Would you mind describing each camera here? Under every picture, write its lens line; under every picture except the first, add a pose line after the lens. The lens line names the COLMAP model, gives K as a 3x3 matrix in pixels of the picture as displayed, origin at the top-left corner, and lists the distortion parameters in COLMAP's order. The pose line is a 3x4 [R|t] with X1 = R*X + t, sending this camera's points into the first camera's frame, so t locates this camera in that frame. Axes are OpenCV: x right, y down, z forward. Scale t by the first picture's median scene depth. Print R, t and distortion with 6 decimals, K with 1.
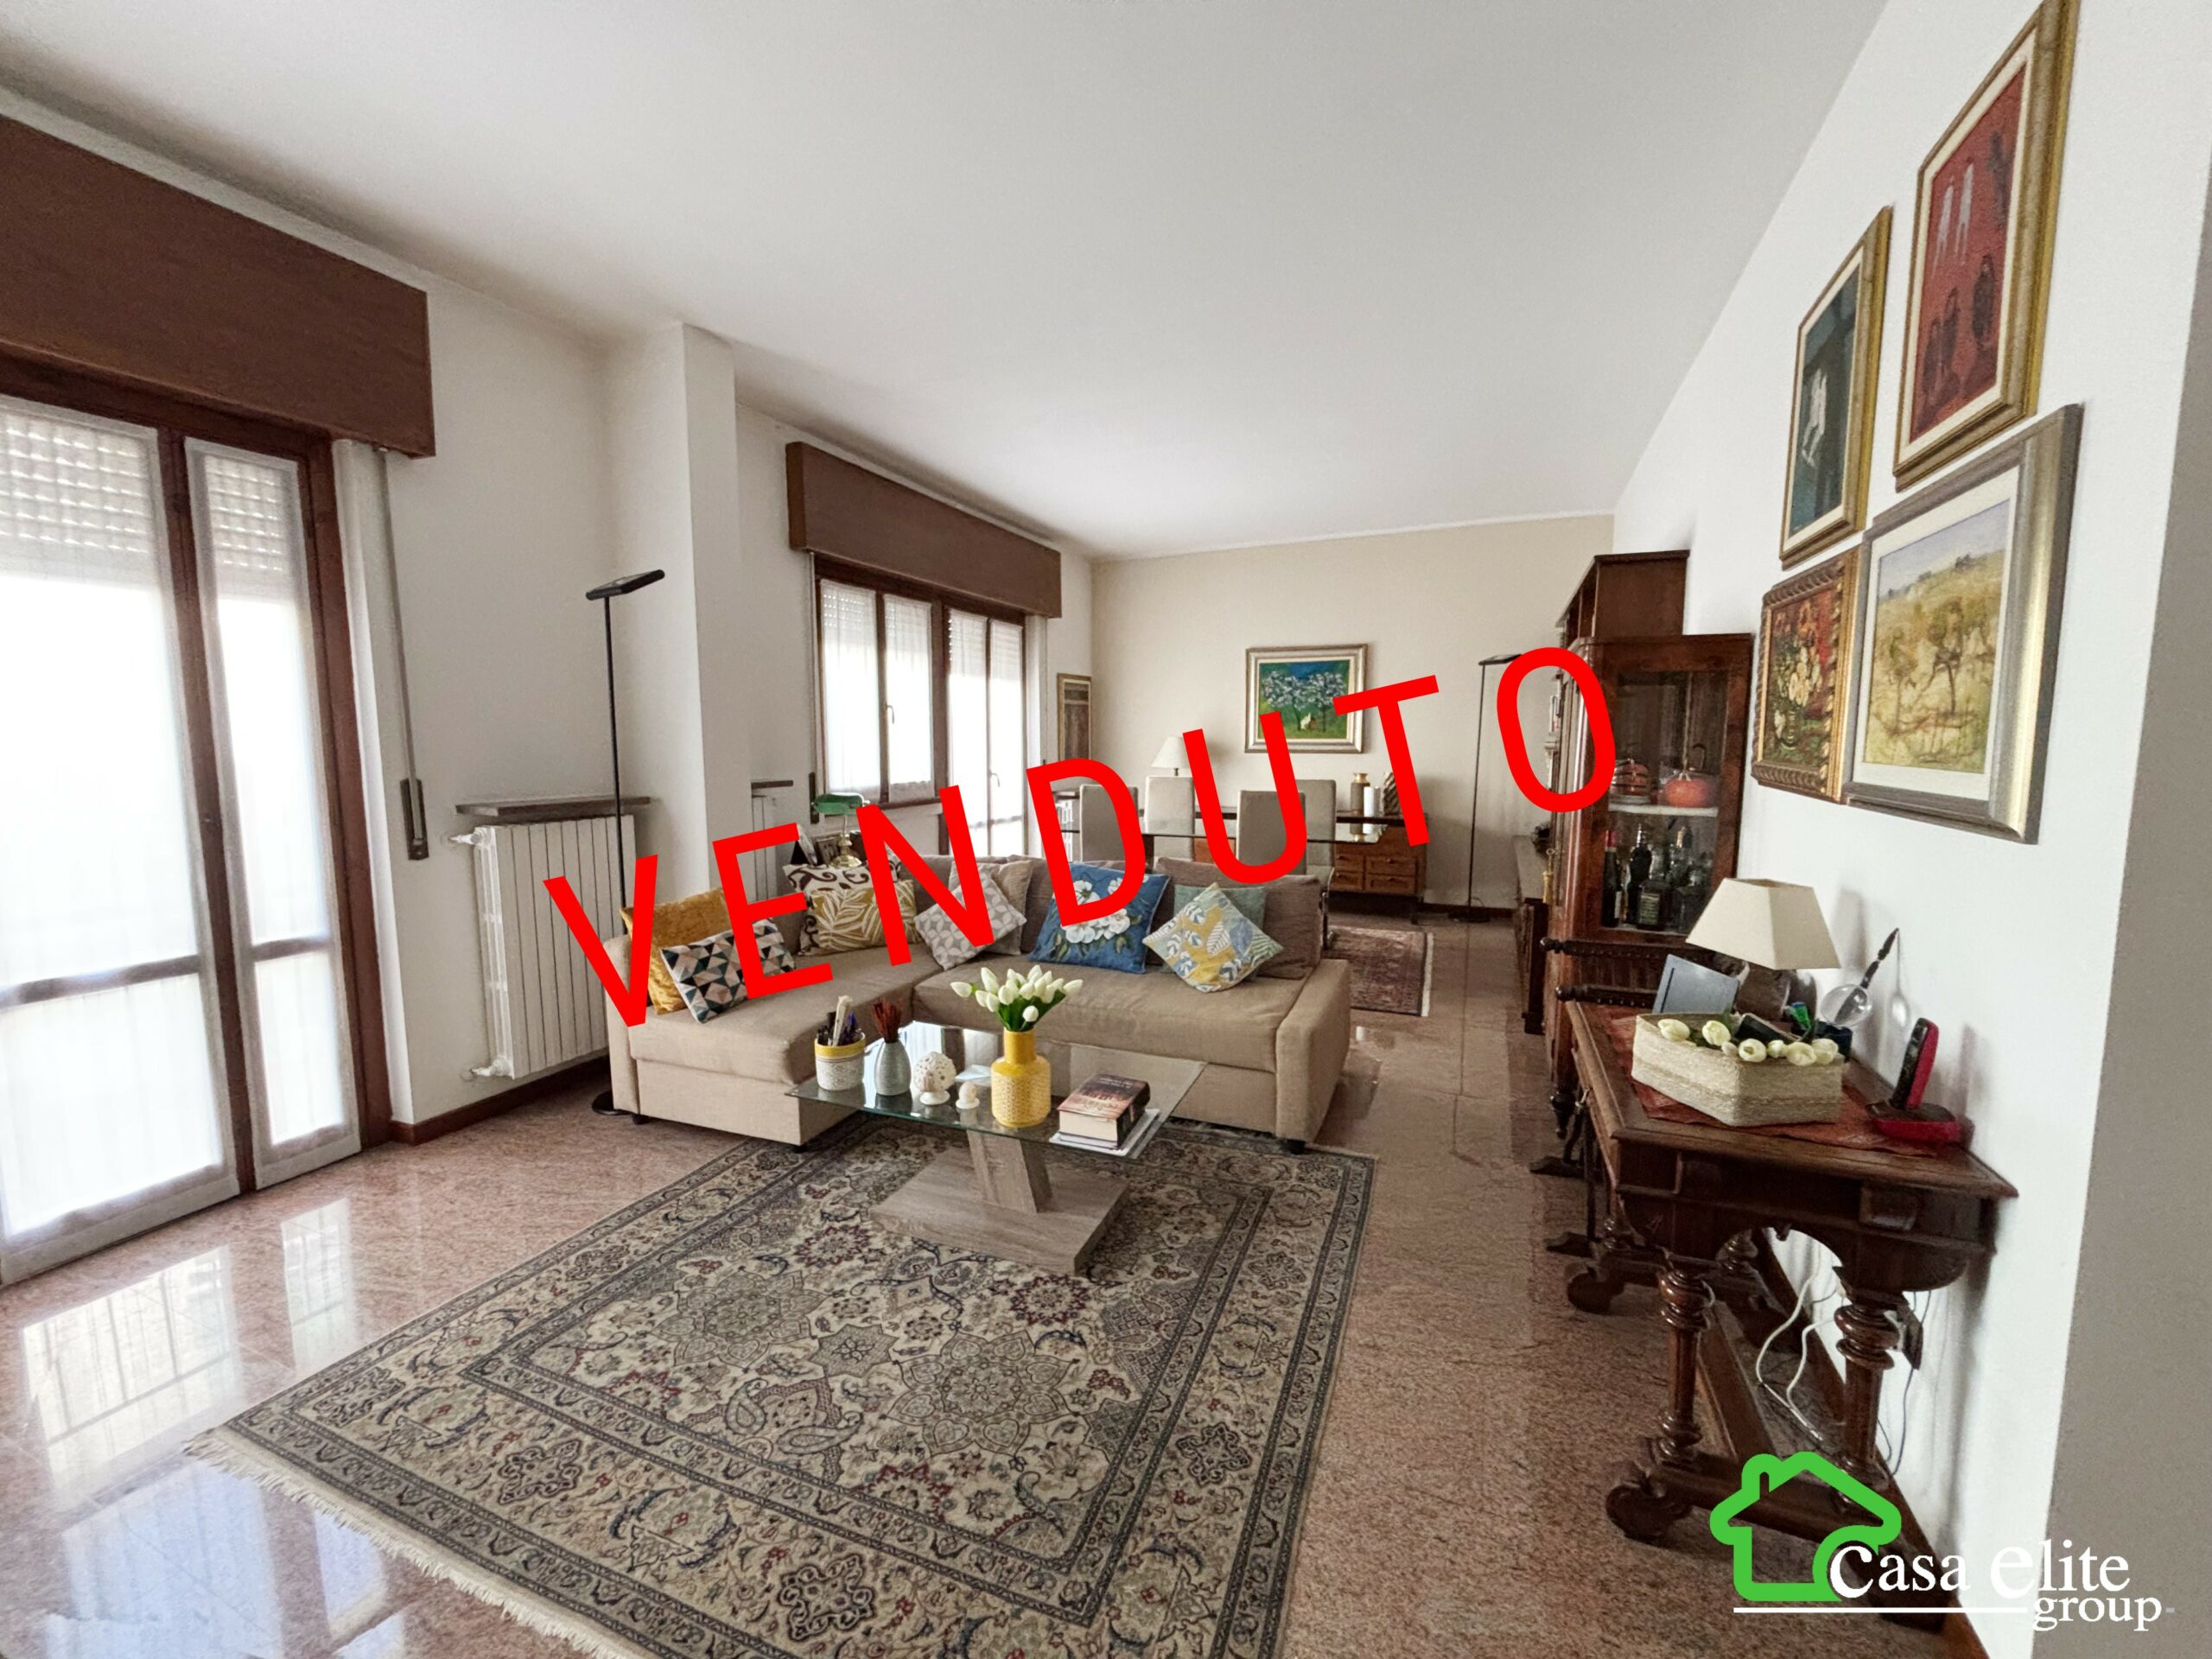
lens RADIAL K [[889.4, 0, 1098.1], [0, 889.4, 828.0], [0, 0, 1]] dist [0.000714, -0.000602]
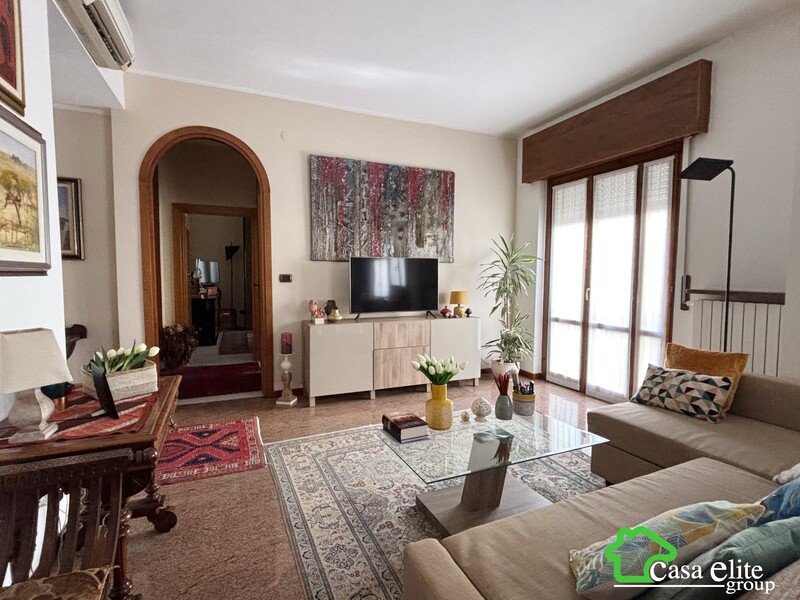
lens RADIAL K [[392.1, 0, 395.8], [0, 392.1, 300.9], [0, 0, 1]] dist [0.001893, 0.001080]
pose [[-0.694110, 0.047532, -0.718298, 0.431671], [-0.076794, 0.987235, 0.139536, -0.064645], [0.715761, 0.152014, -0.681599, 1.011864]]
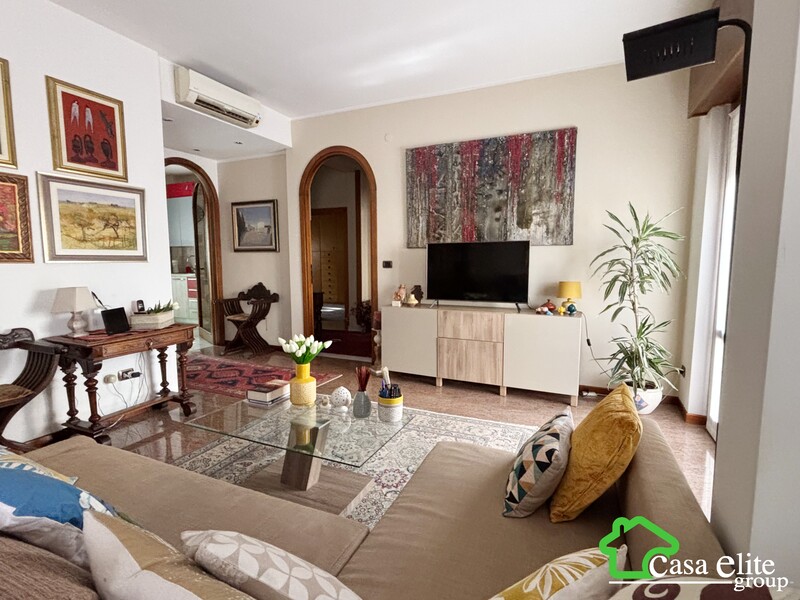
lens RADIAL K [[392.1, 0, 395.8], [0, 392.1, 300.9], [0, 0, 1]] dist [0.001893, 0.001080]
pose [[-0.999497, -0.001054, 0.031709, -0.238922], [0.005461, 0.978817, 0.204663, -0.092286], [-0.031253, 0.204733, -0.978319, 1.287630]]
